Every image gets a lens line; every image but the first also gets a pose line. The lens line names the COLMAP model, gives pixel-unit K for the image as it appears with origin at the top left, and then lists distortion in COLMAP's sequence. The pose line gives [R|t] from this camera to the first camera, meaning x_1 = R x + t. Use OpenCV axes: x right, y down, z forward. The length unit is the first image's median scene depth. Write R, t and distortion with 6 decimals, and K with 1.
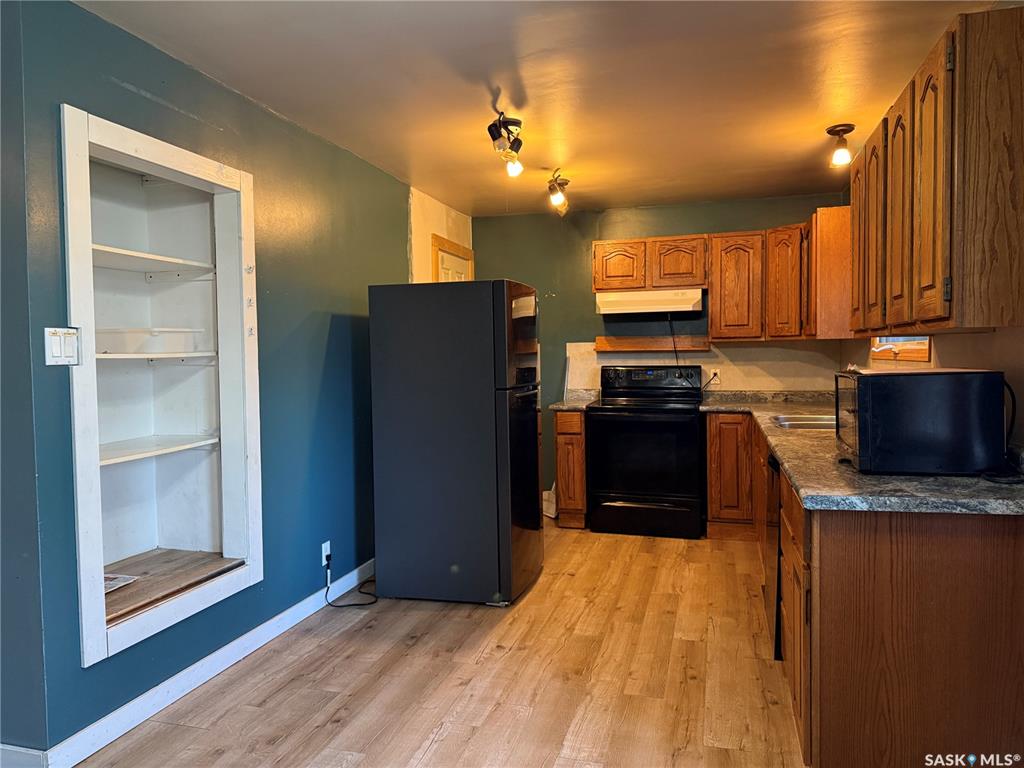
lens RADIAL K [[722.1, 0, 505.0], [0, 722.1, 376.8], [0, 0, 1]] dist [0.063503, -0.074592]
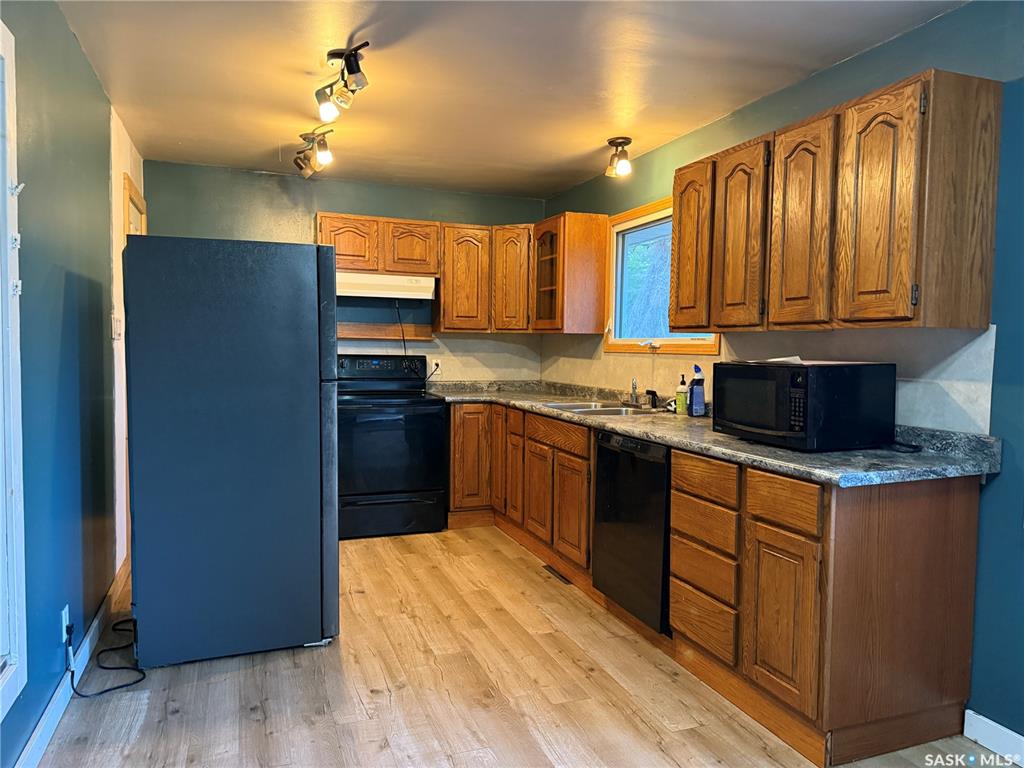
lens RADIAL K [[722.1, 0, 519.7], [0, 722.1, 379.2], [0, 0, 1]] dist [0.063503, -0.074592]
pose [[0.804687, -0.004785, 0.593680, -0.303378], [-0.004744, 0.999884, 0.014489, 0.002396], [-0.593680, -0.014476, 0.804571, 0.197609]]
